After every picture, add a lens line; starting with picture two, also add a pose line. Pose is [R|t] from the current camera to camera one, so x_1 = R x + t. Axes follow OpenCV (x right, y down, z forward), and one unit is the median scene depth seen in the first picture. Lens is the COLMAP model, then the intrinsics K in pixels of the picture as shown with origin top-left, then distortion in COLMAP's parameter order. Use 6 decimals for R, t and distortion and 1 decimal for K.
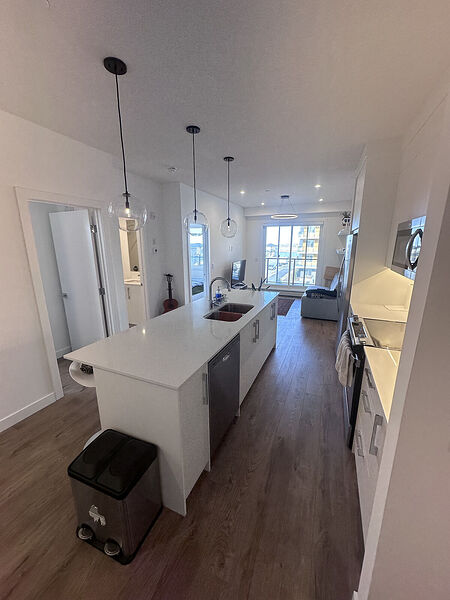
lens RADIAL K [[241.9, 0, 225.3], [0, 241.9, 302.5], [0, 0, 1]] dist [-0.001537, 0.000971]
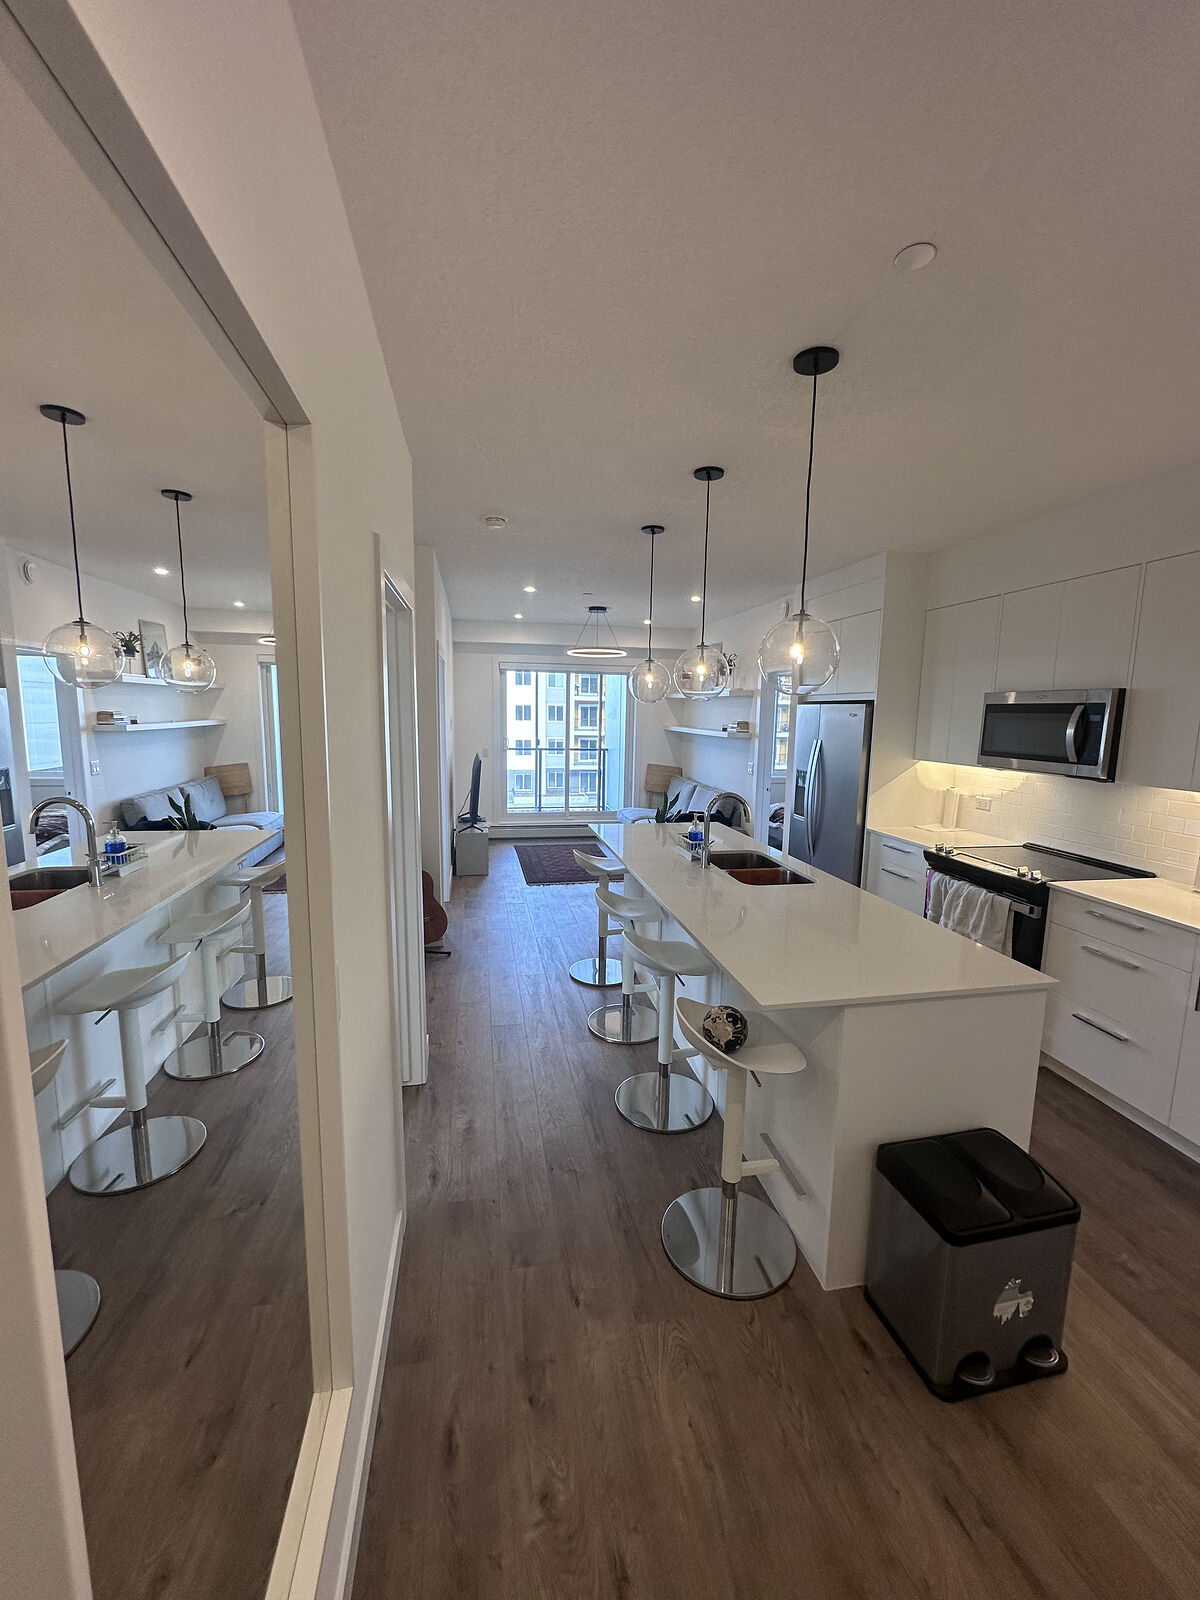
lens RADIAL K [[645.0, 0, 613.5], [0, 645.0, 800.2], [0, 0, 1]] dist [-0.001537, 0.000971]
pose [[0.820961, -0.061528, 0.567659, -0.423170], [0.116992, 0.991211, -0.061761, -0.020012], [-0.558870, 0.117115, 0.820944, 0.071330]]
